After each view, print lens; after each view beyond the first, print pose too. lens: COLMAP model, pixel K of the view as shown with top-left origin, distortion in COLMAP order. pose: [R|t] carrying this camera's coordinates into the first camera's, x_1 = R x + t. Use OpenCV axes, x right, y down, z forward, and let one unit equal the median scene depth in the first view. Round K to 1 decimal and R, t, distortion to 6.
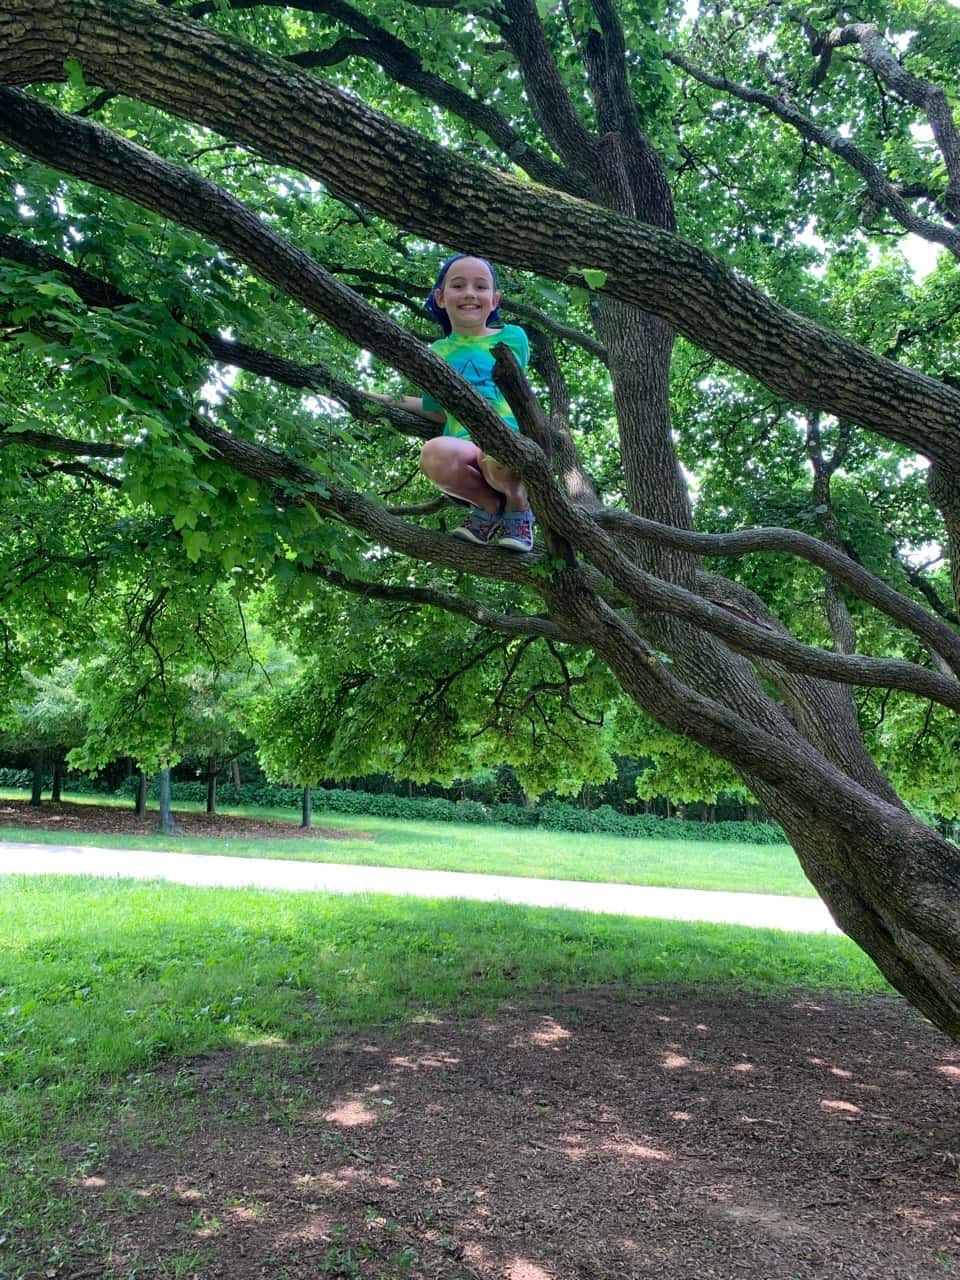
lens RADIAL K [[965.5, 0, 487.5], [0, 965.5, 636.1], [0, 0, 1]] dist [0.004127, -0.010825]
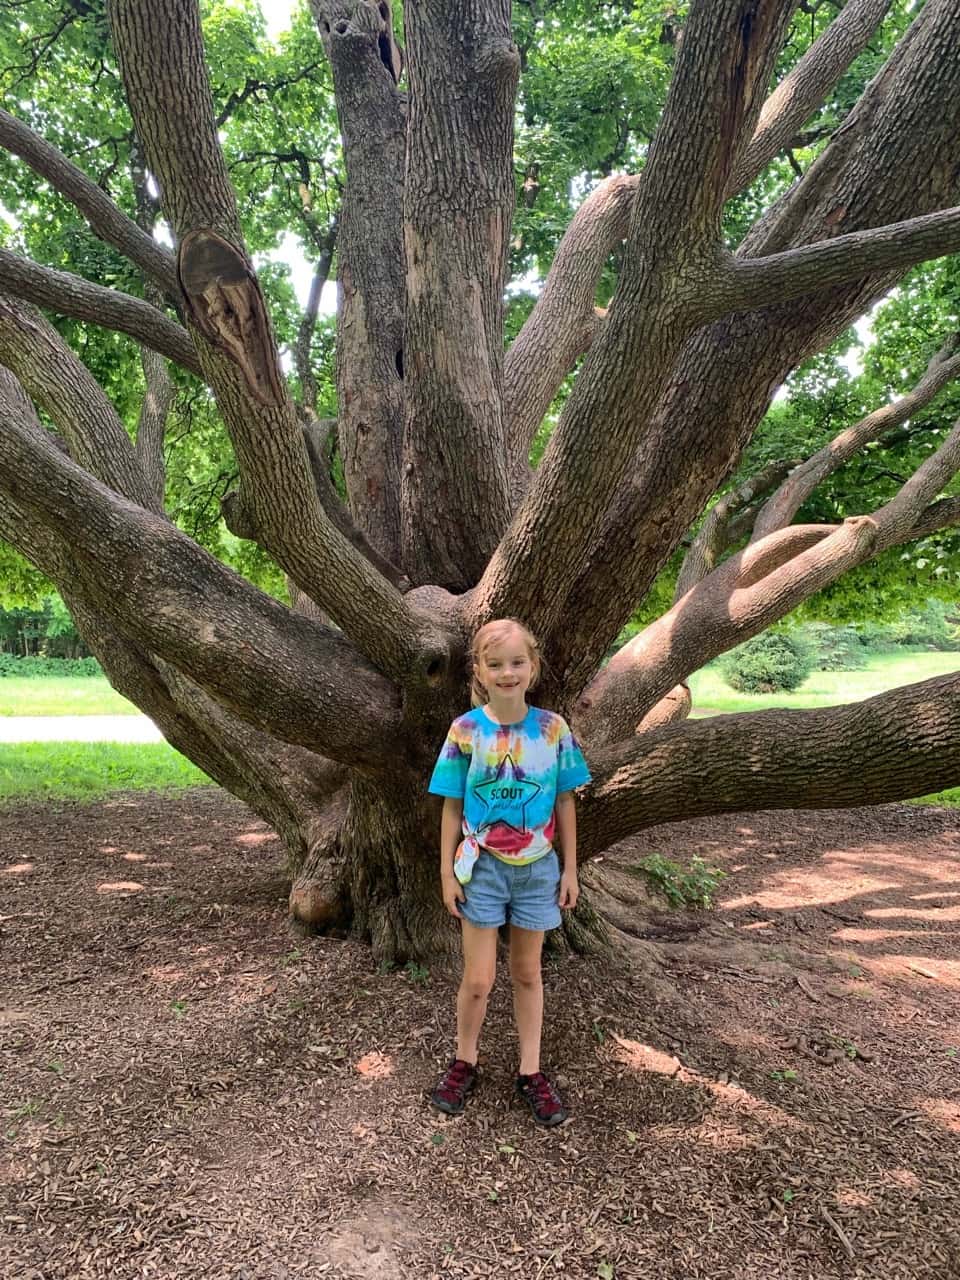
lens RADIAL K [[965.5, 0, 477.7], [0, 965.5, 643.5], [0, 0, 1]] dist [0.004127, -0.010825]
pose [[0.822316, -0.031101, 0.568181, 0.107816], [-0.063237, 0.987326, 0.145565, 0.088139], [-0.565507, -0.155630, 0.809927, 0.090567]]
